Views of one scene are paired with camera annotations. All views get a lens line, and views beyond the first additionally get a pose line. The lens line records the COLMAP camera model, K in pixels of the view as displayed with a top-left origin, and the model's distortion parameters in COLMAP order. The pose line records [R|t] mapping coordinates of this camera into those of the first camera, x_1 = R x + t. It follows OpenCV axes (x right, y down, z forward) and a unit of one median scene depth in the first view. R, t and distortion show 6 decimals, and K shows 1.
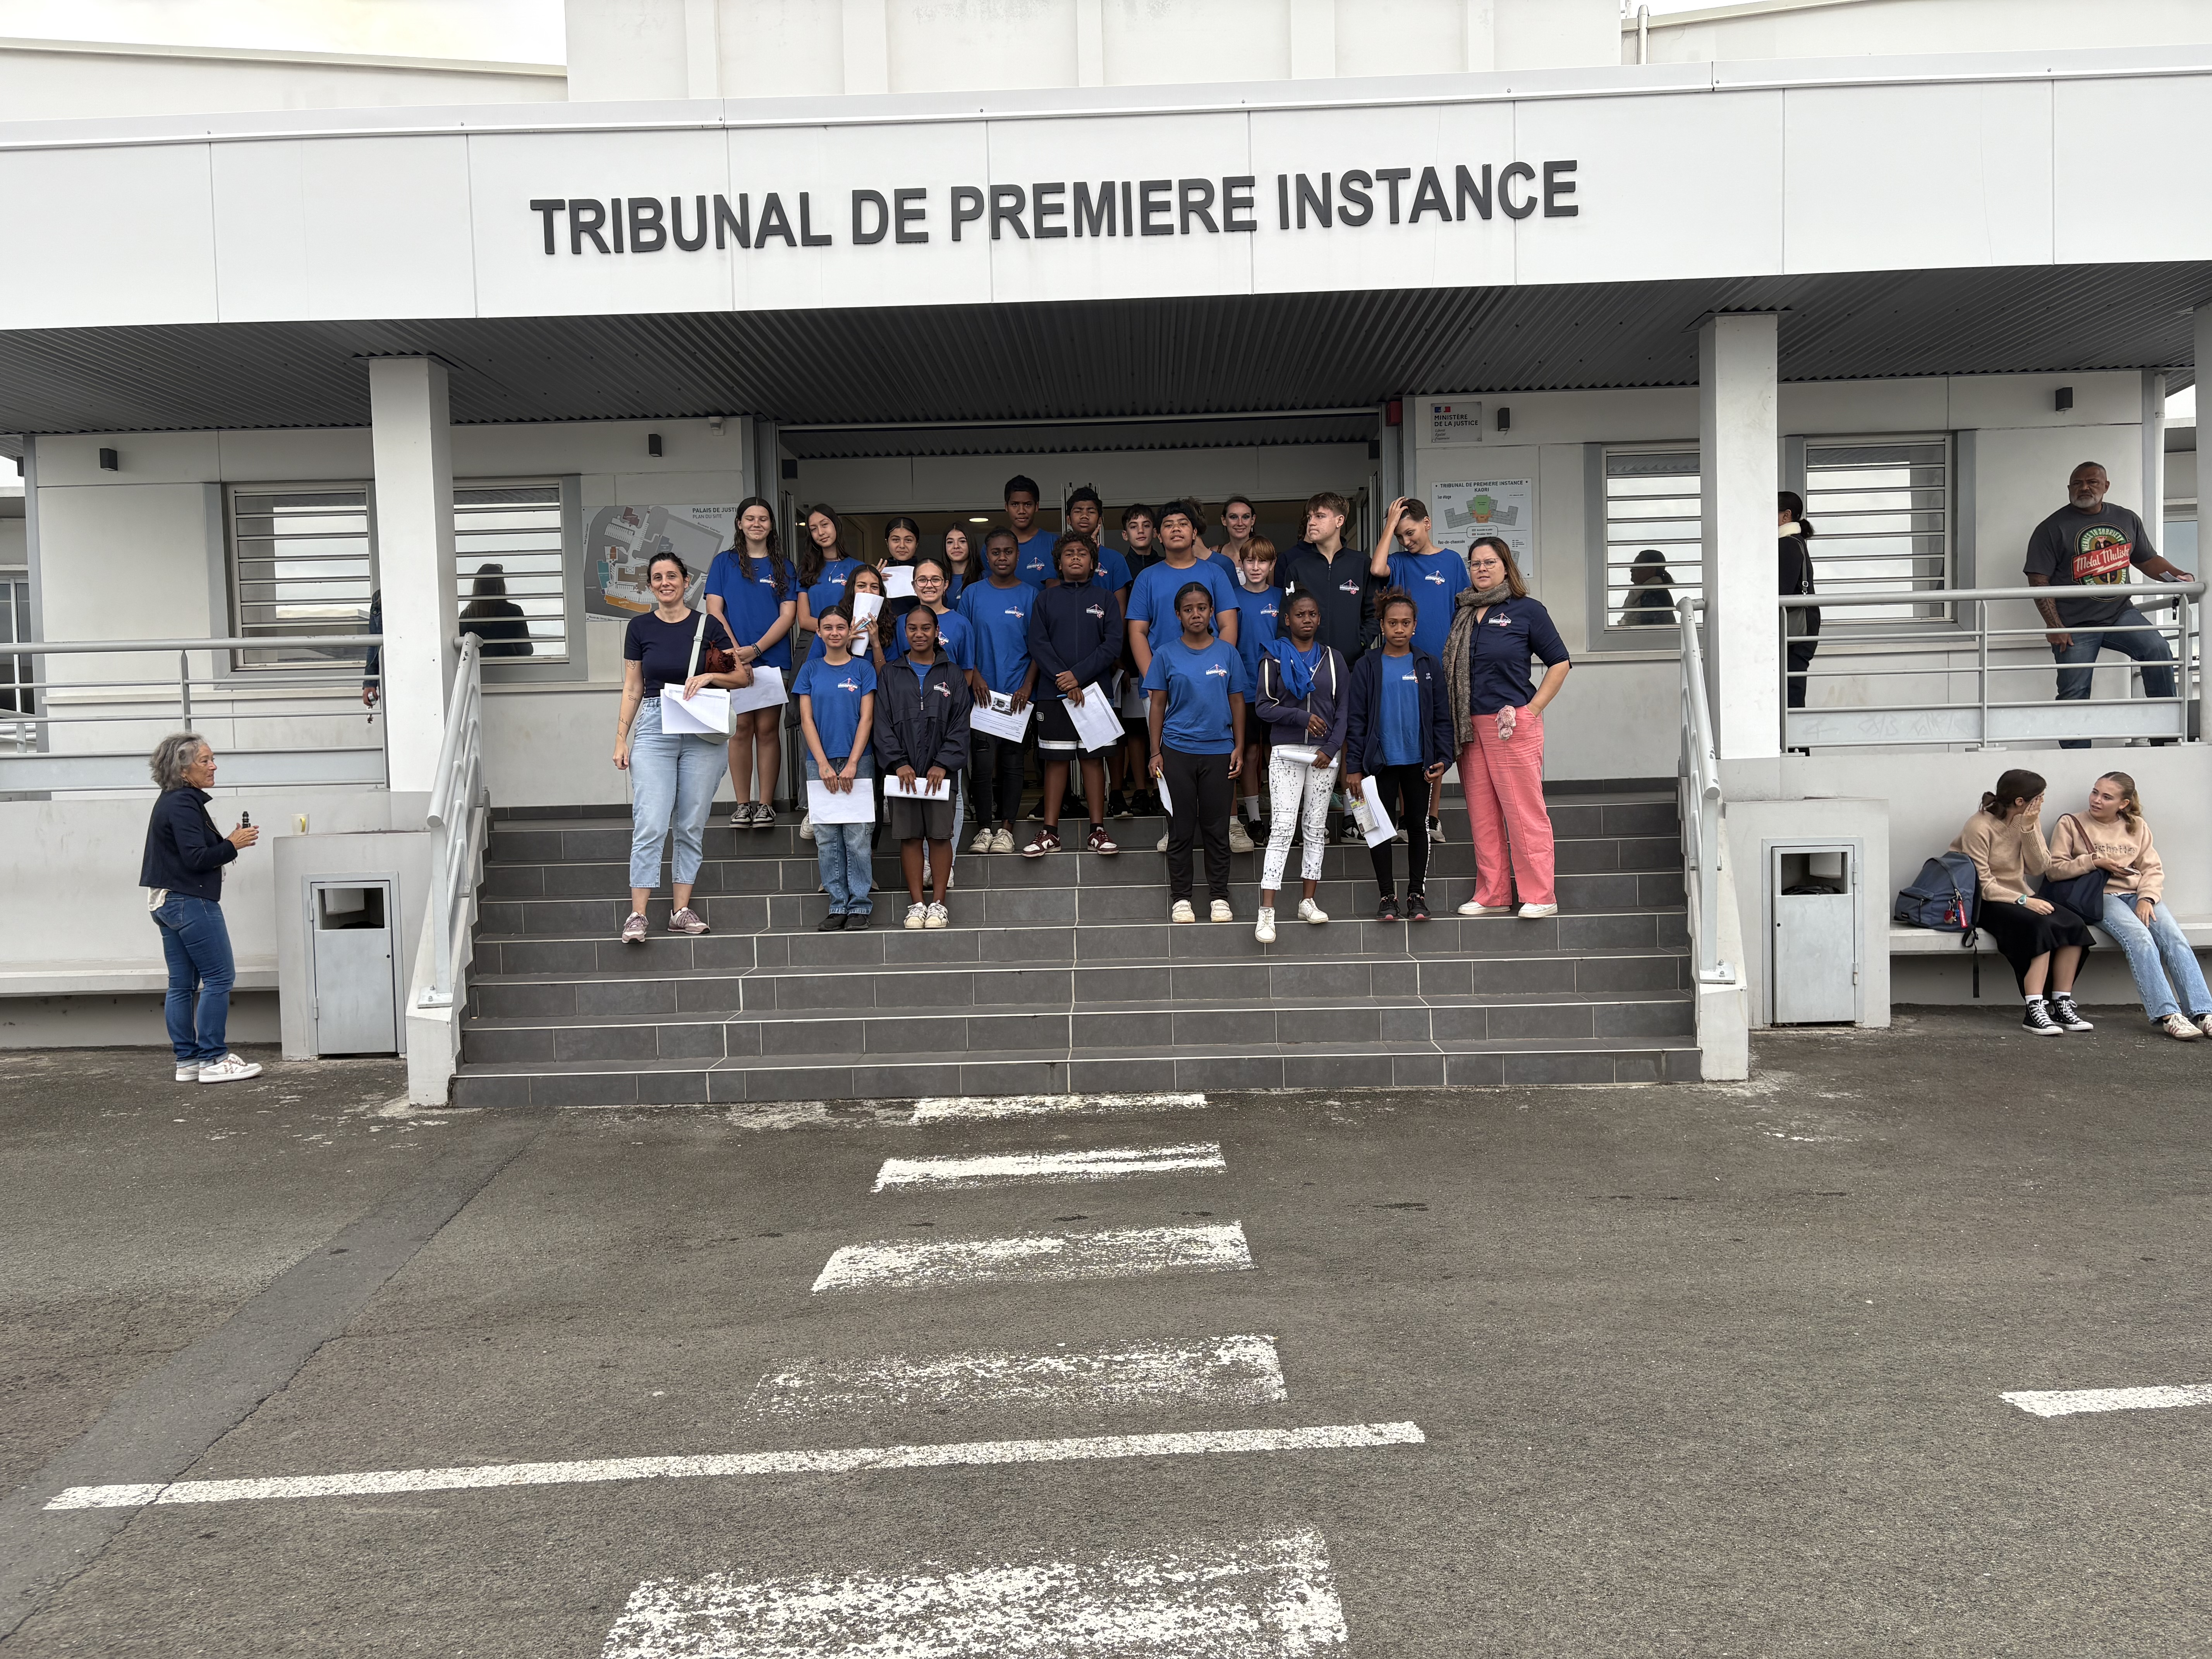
lens RADIAL K [[1646.7, 0, 1096.5], [0, 1646.7, 838.6], [0, 0, 1]] dist [0.046034, -0.040398]
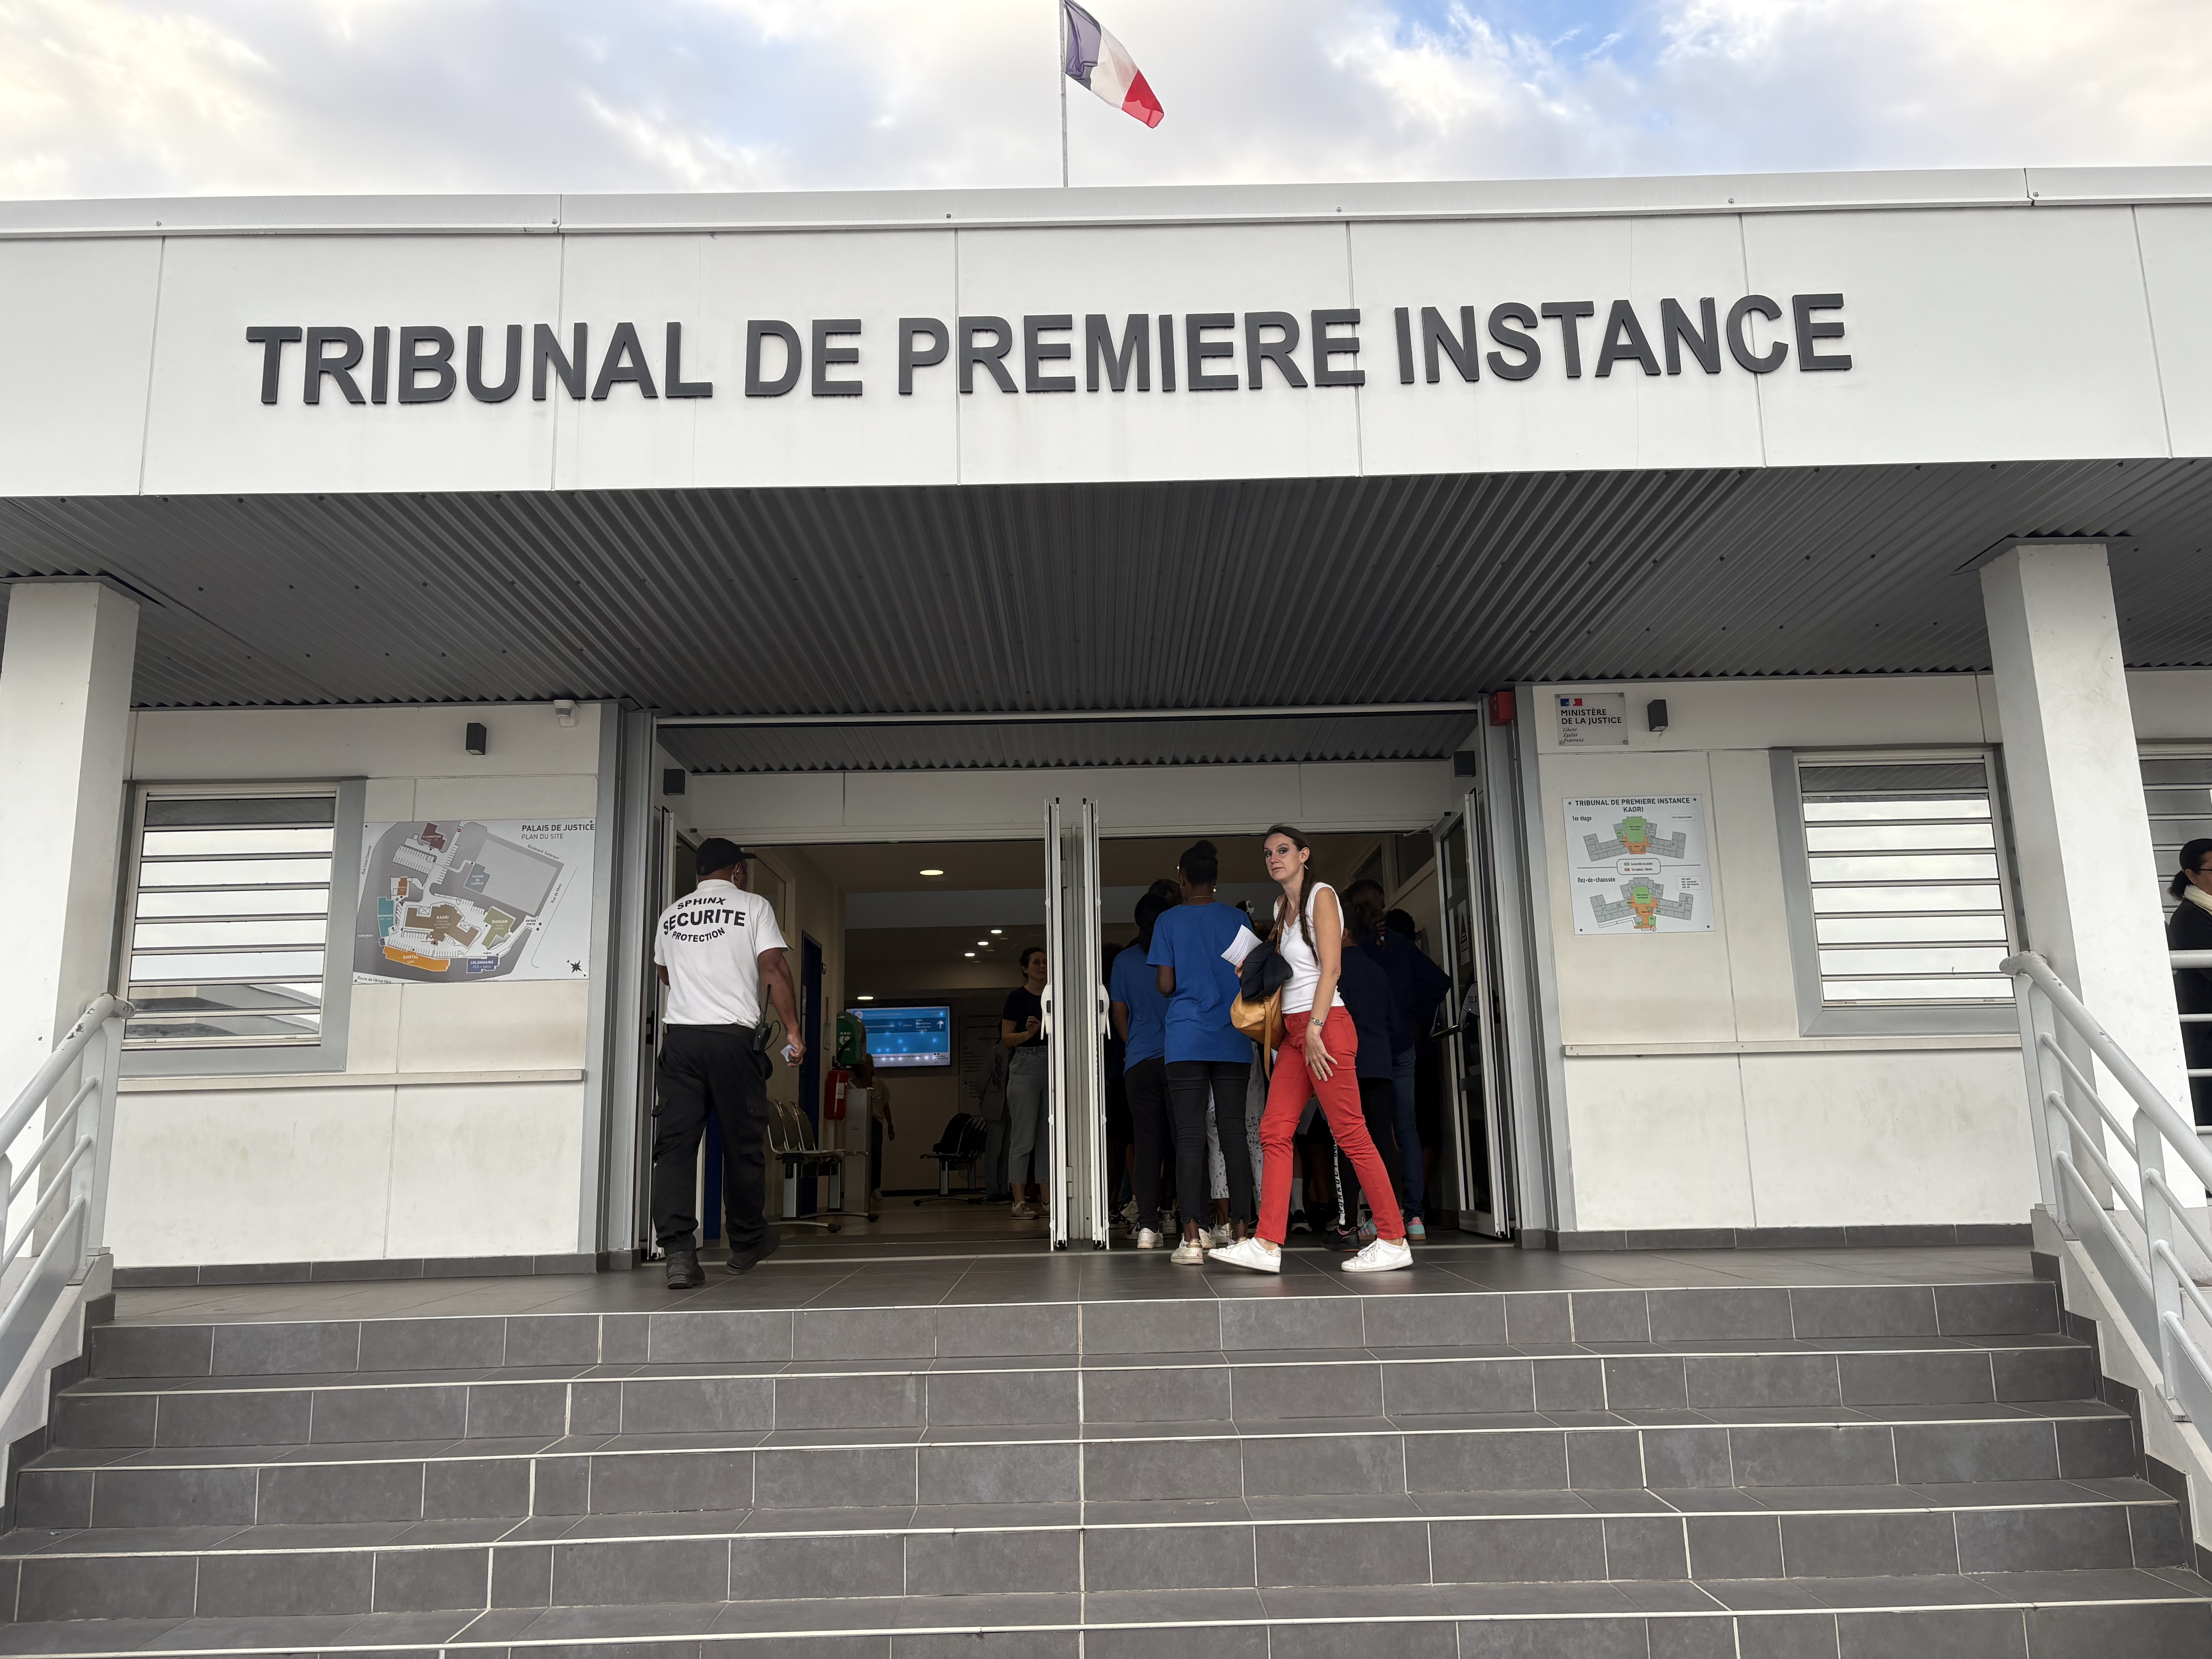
lens RADIAL K [[1622.9, 0, 1092.1], [0, 1622.9, 826.5], [0, 0, 1]] dist [0.006260, 0.004125]
pose [[0.999579, 0.009401, 0.027460, -0.026489], [-0.002430, 0.969873, -0.243599, -0.039978], [-0.028923, 0.243430, 0.969487, 0.411938]]
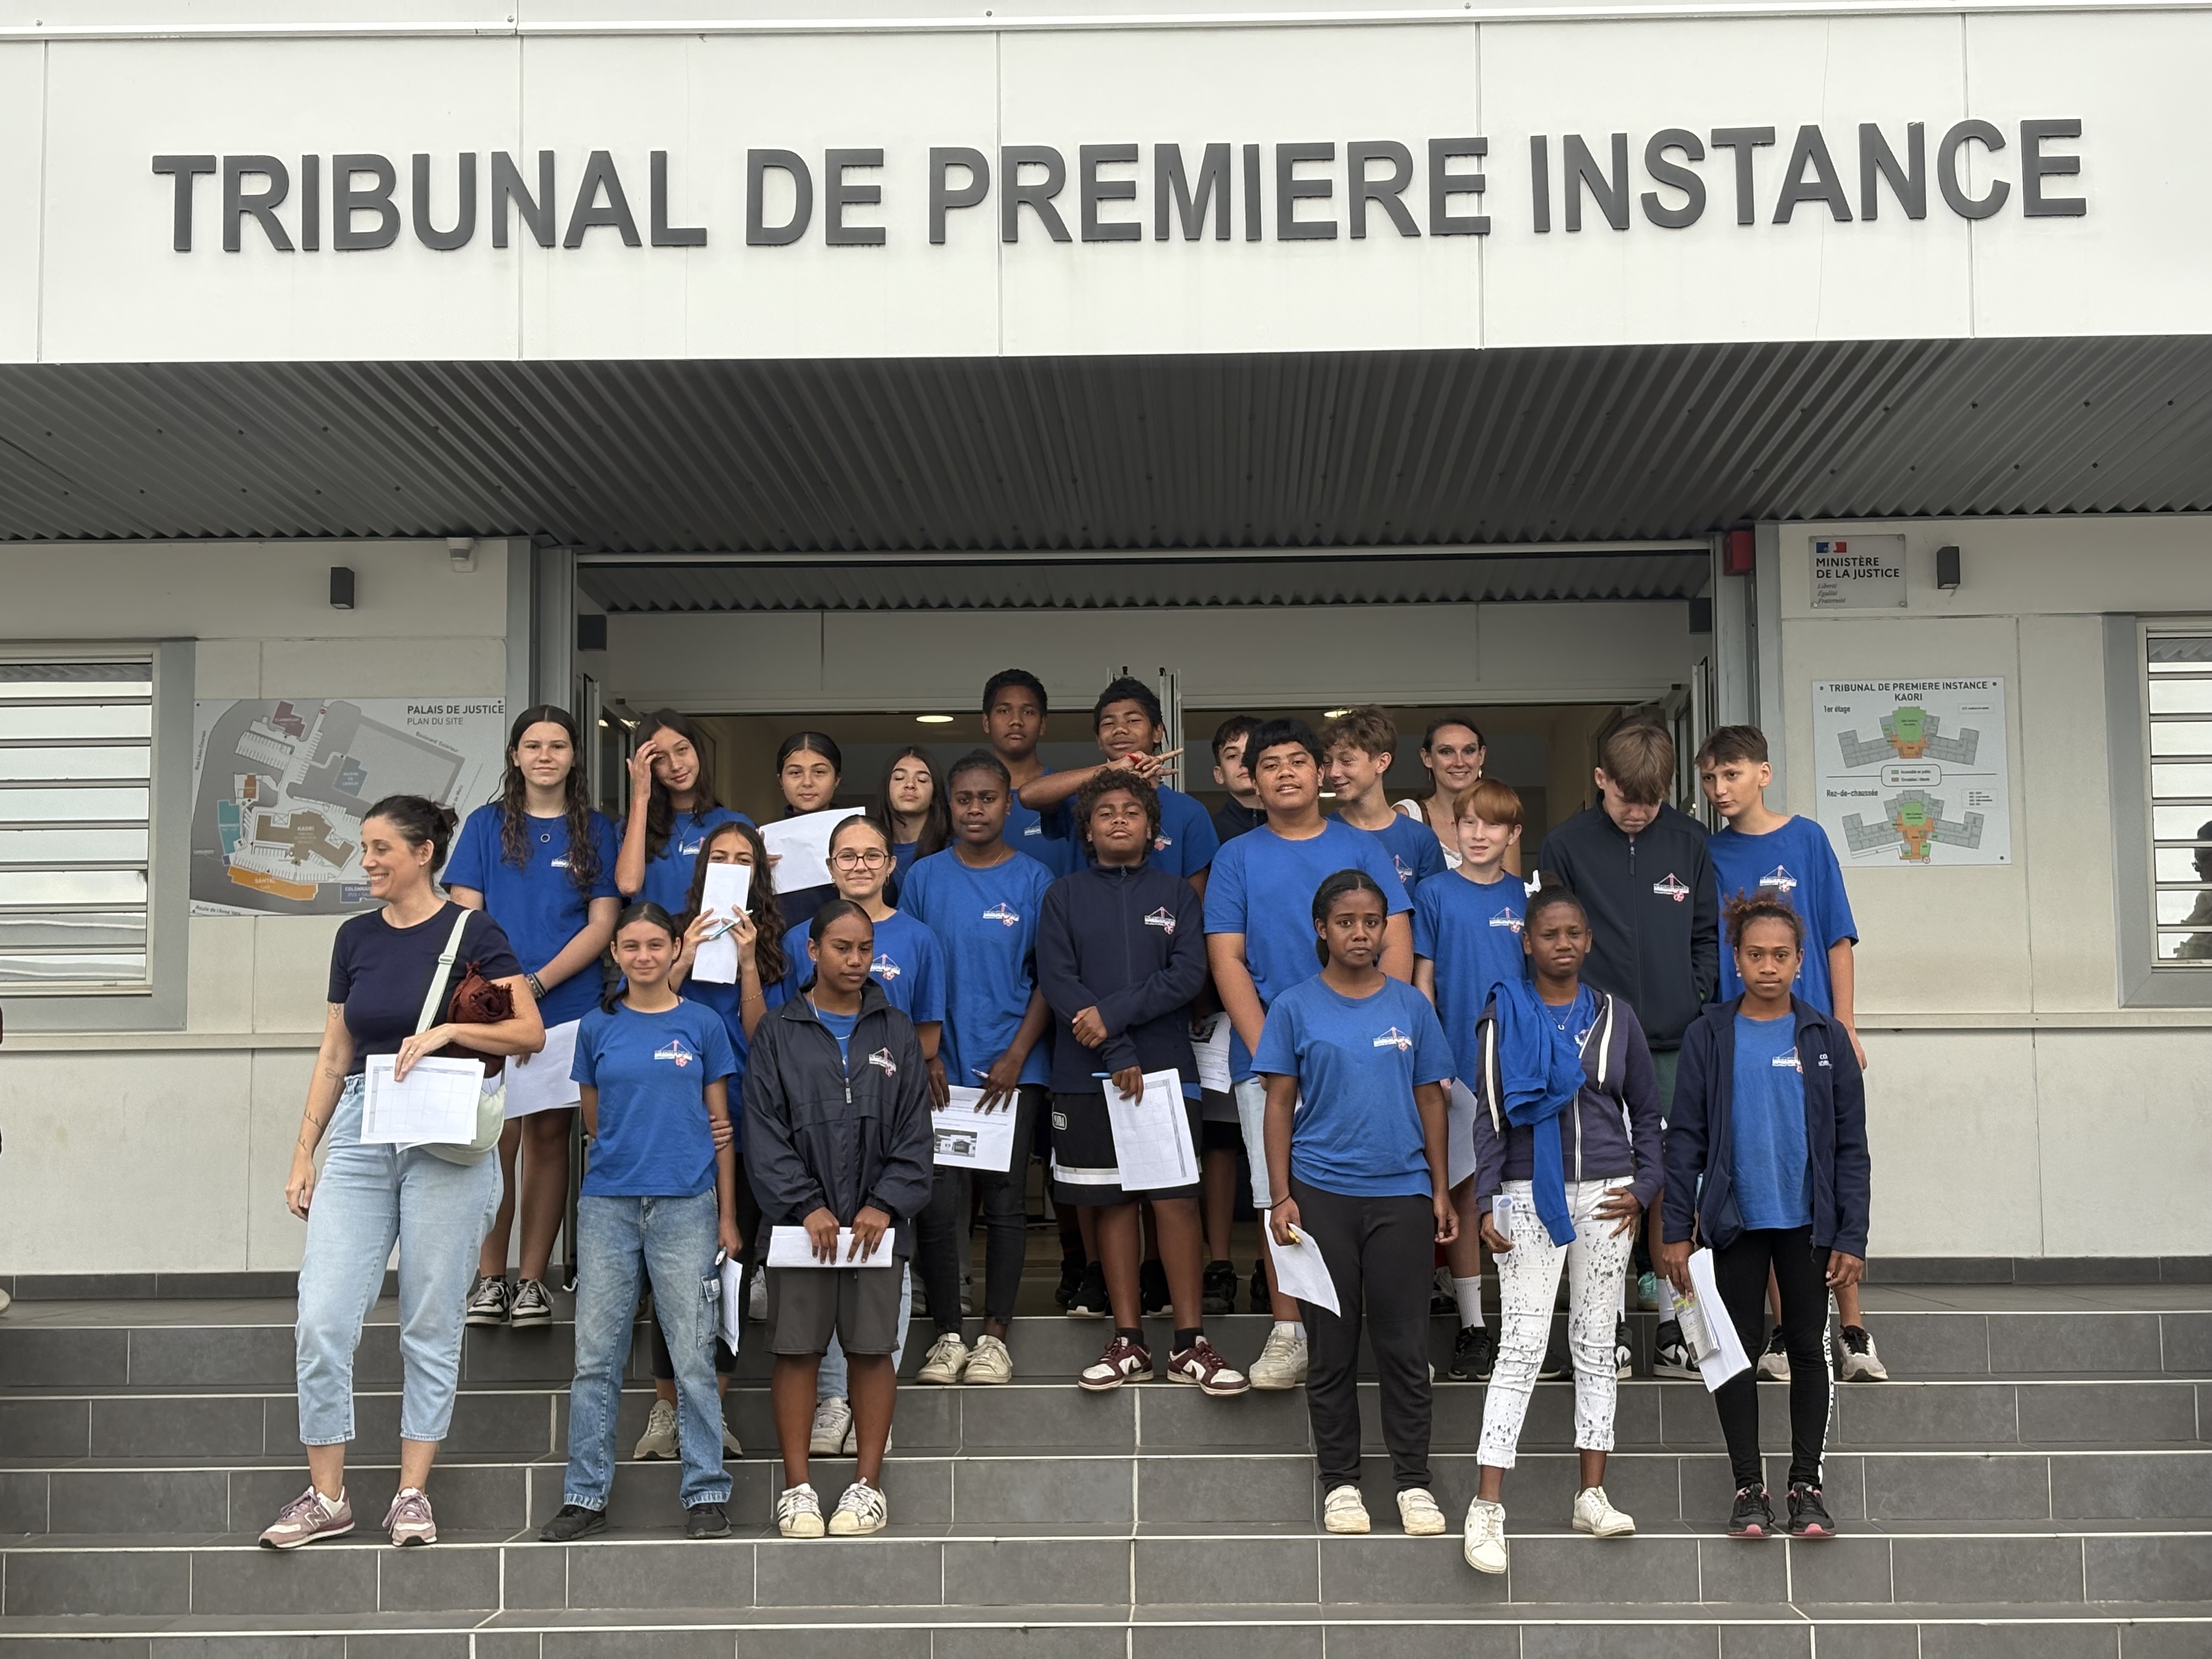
lens RADIAL K [[3279.7, 0, 1125.6], [0, 3279.7, 860.7], [0, 0, 1]] dist [0.194176, -0.941667]
pose [[0.999850, 0.017262, -0.001104, -0.017816], [-0.017246, 0.989898, -0.140726, -0.009112], [-0.001337, 0.140724, 0.990048, -0.042457]]
